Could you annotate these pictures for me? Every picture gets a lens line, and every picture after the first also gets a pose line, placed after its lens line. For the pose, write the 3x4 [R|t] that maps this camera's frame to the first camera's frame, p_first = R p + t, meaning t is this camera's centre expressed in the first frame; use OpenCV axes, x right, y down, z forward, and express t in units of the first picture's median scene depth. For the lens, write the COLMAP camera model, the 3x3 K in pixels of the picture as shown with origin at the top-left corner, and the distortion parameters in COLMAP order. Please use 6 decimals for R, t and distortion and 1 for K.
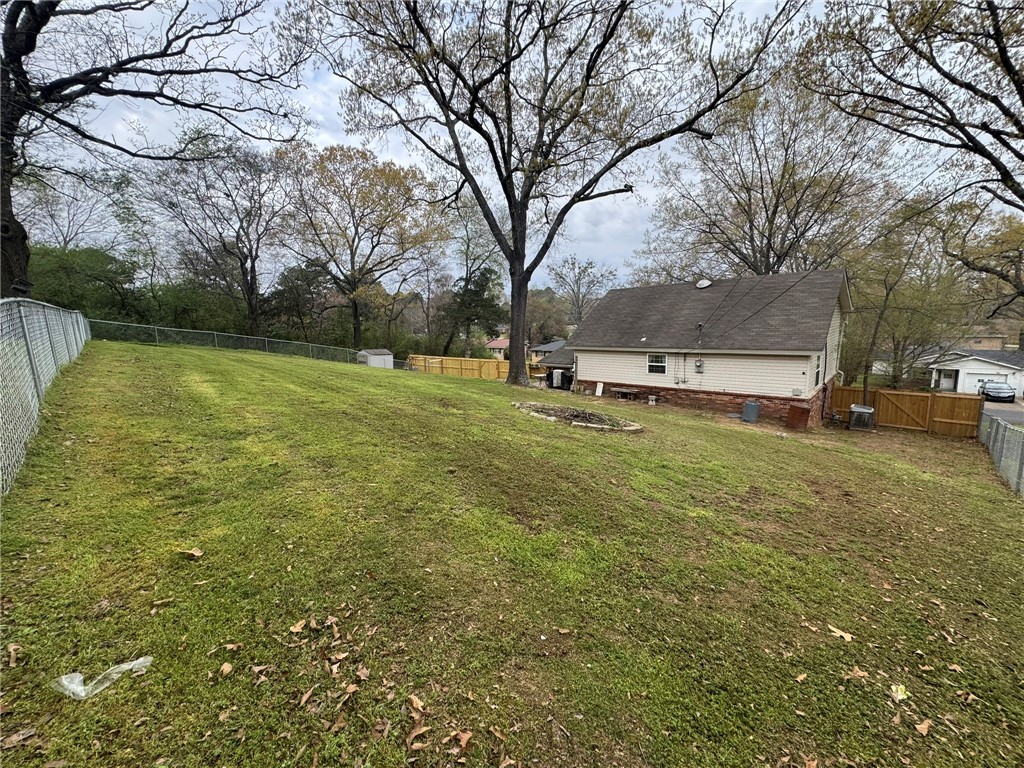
lens RADIAL K [[410.1, 0, 510.0], [0, 410.1, 385.6], [0, 0, 1]] dist [0.000363, -0.000210]
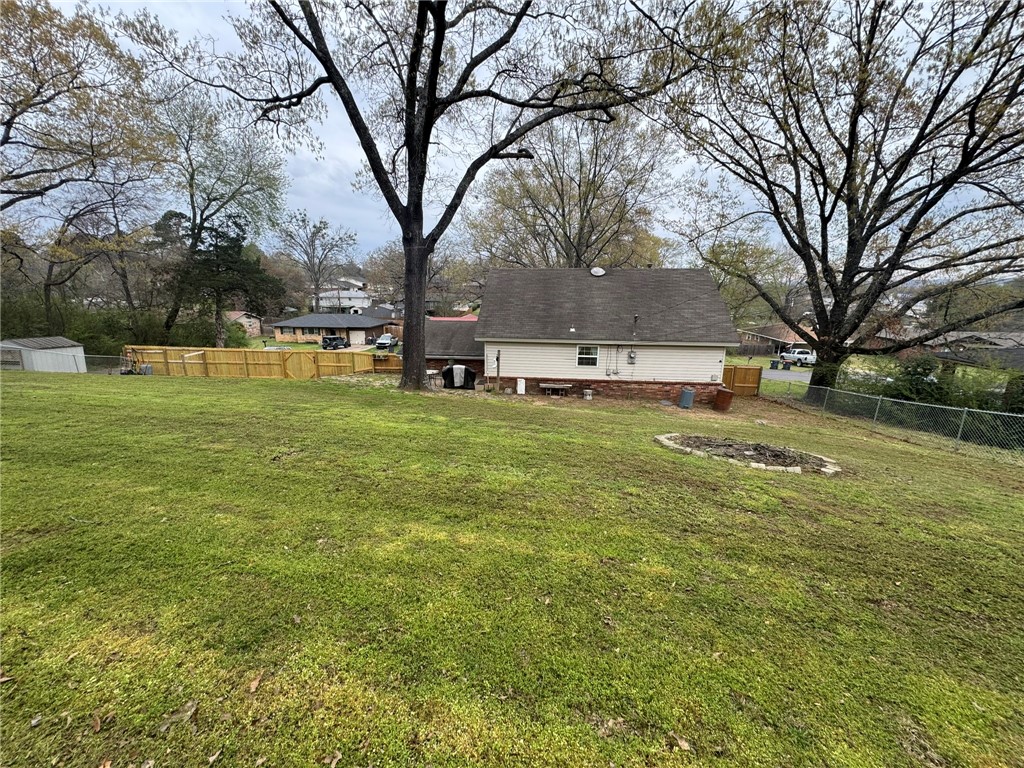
lens RADIAL K [[410.1, 0, 514.4], [0, 410.1, 384.4], [0, 0, 1]] dist [0.000363, -0.000210]
pose [[0.782783, -0.104449, 0.613467, -0.357628], [0.059997, 0.993888, 0.092664, -0.083536], [-0.619396, -0.035730, 0.784265, 0.345681]]
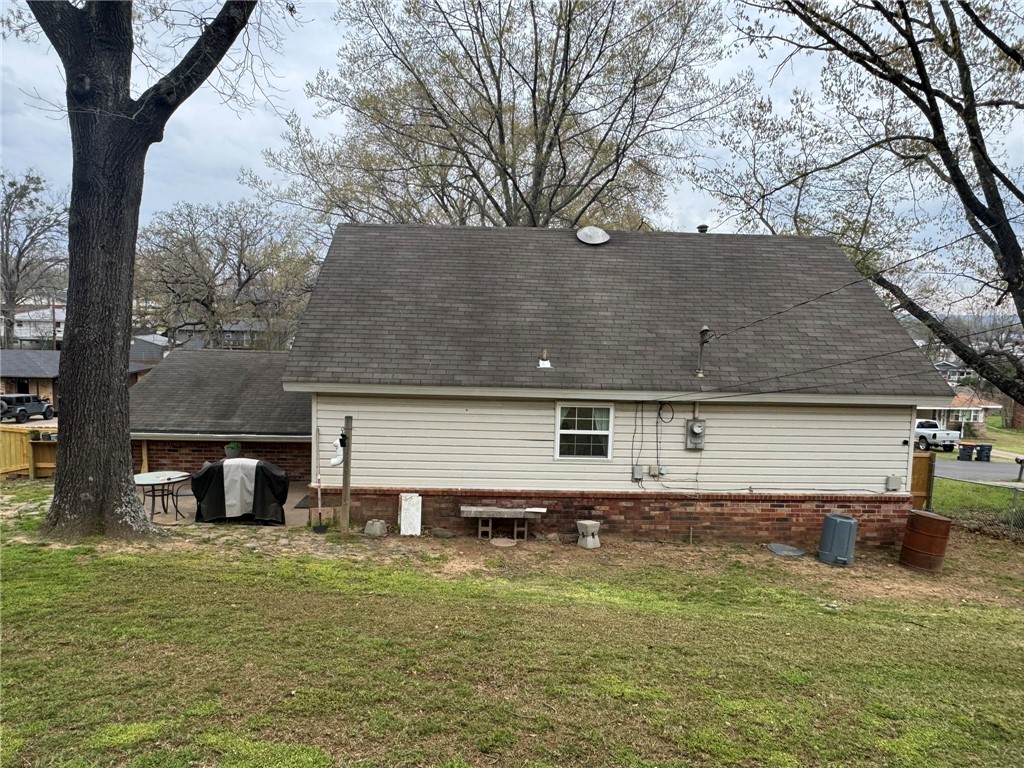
lens RADIAL K [[721.7, 0, 512.4], [0, 721.7, 376.7], [0, 0, 1]] dist [-0.004631, -0.001543]
pose [[0.683657, -0.007341, 0.729767, -0.155426], [0.061364, 0.996987, -0.047457, -0.072959], [-0.727219, 0.077226, 0.682047, 0.584701]]
